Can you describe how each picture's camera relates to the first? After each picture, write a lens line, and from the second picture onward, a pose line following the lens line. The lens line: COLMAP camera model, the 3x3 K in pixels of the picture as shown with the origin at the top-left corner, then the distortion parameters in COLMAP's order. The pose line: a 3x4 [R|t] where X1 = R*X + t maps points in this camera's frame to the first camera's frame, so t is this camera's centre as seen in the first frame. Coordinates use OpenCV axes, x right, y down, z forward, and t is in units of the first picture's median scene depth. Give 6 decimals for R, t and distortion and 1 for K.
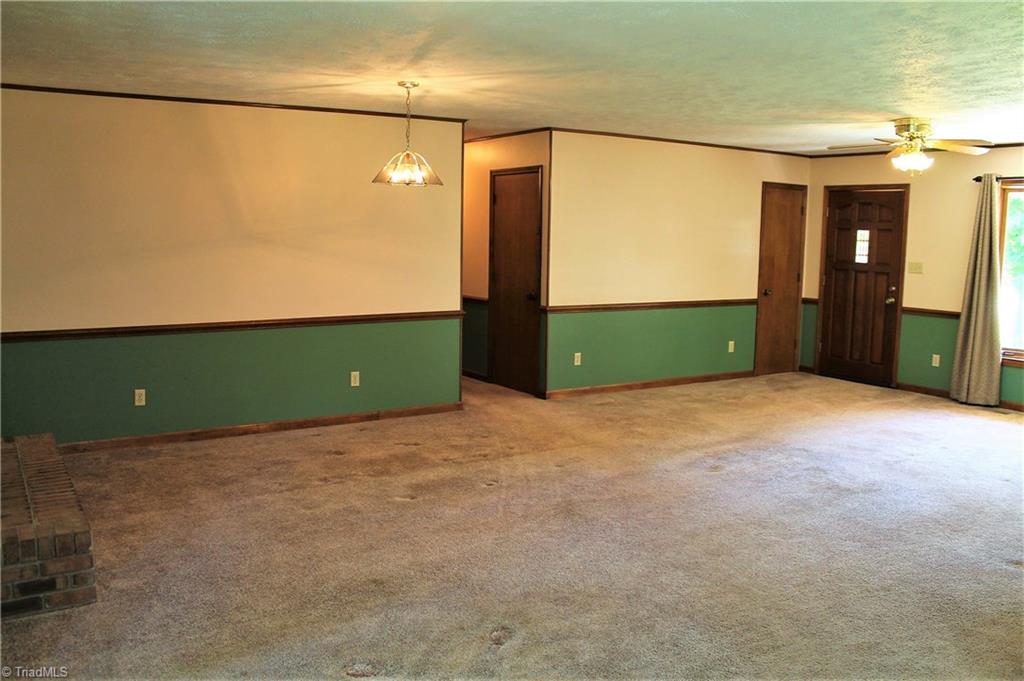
lens RADIAL K [[881.7, 0, 523.2], [0, 881.7, 345.1], [0, 0, 1]] dist [-0.124590, 0.129550]
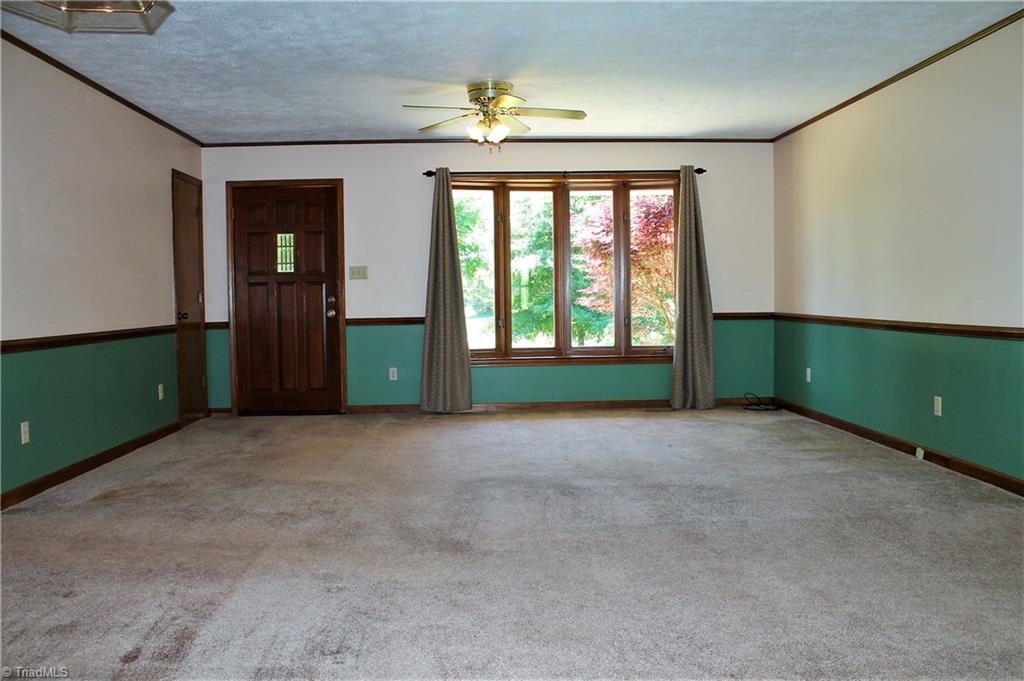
lens RADIAL K [[881.7, 0, 523.2], [0, 881.7, 345.1], [0, 0, 1]] dist [-0.124590, 0.129550]
pose [[0.523941, -0.079098, 0.848074, -0.219771], [0.136373, 0.990624, 0.008142, -0.001024], [-0.840767, 0.111388, 0.529815, 0.380305]]
